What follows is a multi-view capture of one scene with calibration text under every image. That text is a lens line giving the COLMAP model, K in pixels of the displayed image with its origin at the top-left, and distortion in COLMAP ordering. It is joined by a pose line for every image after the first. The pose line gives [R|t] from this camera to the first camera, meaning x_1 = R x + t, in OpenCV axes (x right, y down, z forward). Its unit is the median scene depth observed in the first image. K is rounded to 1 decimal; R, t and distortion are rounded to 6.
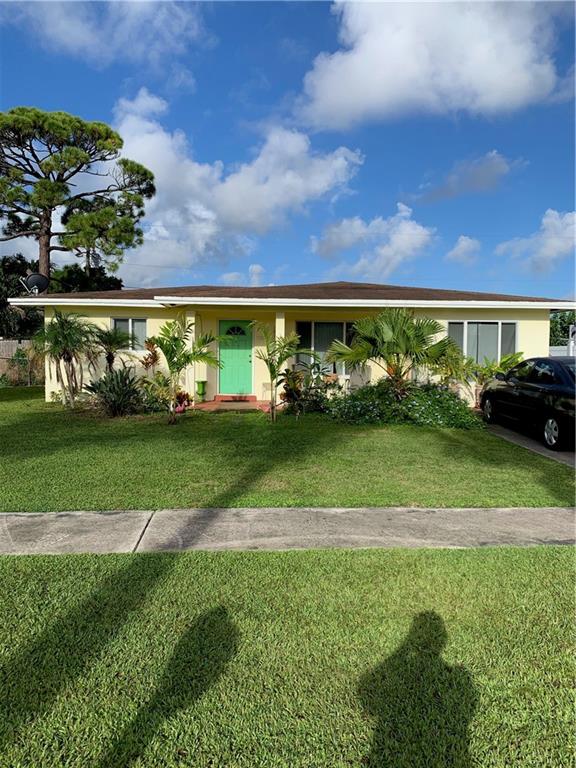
lens RADIAL K [[592.7, 0, 288.0], [0, 592.7, 384.0], [0, 0, 1]] dist [0.056636, -0.160077]
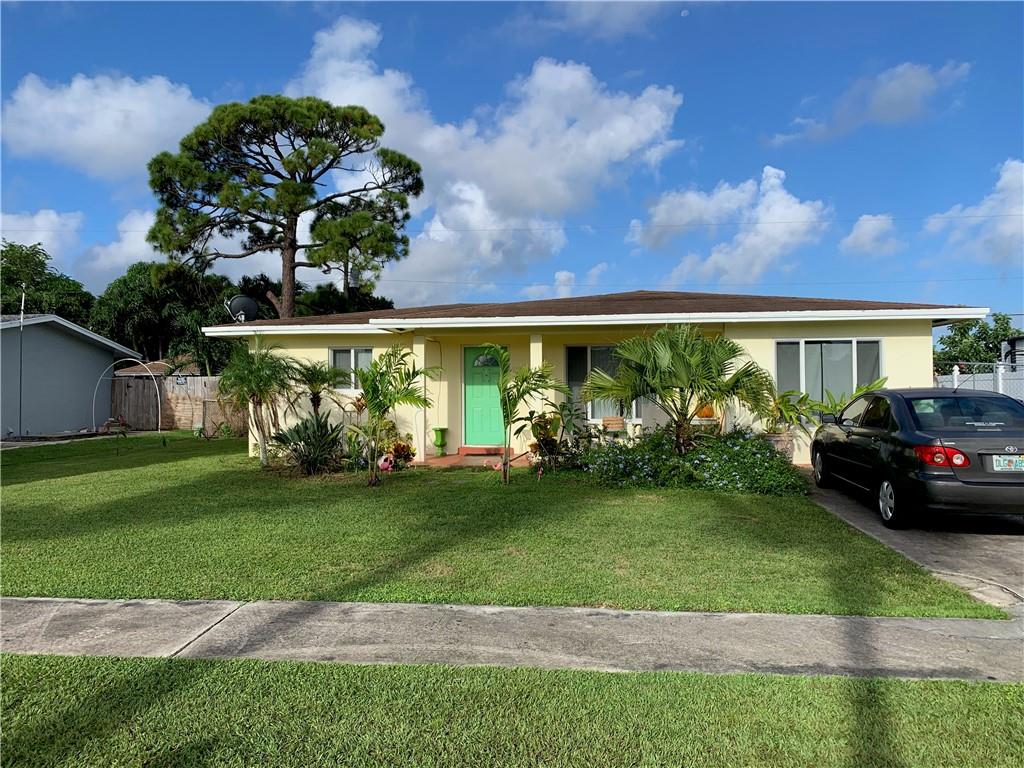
lens RADIAL K [[789.2, 0, 512.0], [0, 789.2, 384.0], [0, 0, 1]] dist [-0.000873, -0.004014]
pose [[0.984336, -0.017959, -0.175384, 0.123117], [0.007215, 0.998068, -0.061708, 0.000950], [0.176153, 0.059476, 0.982564, 0.027333]]
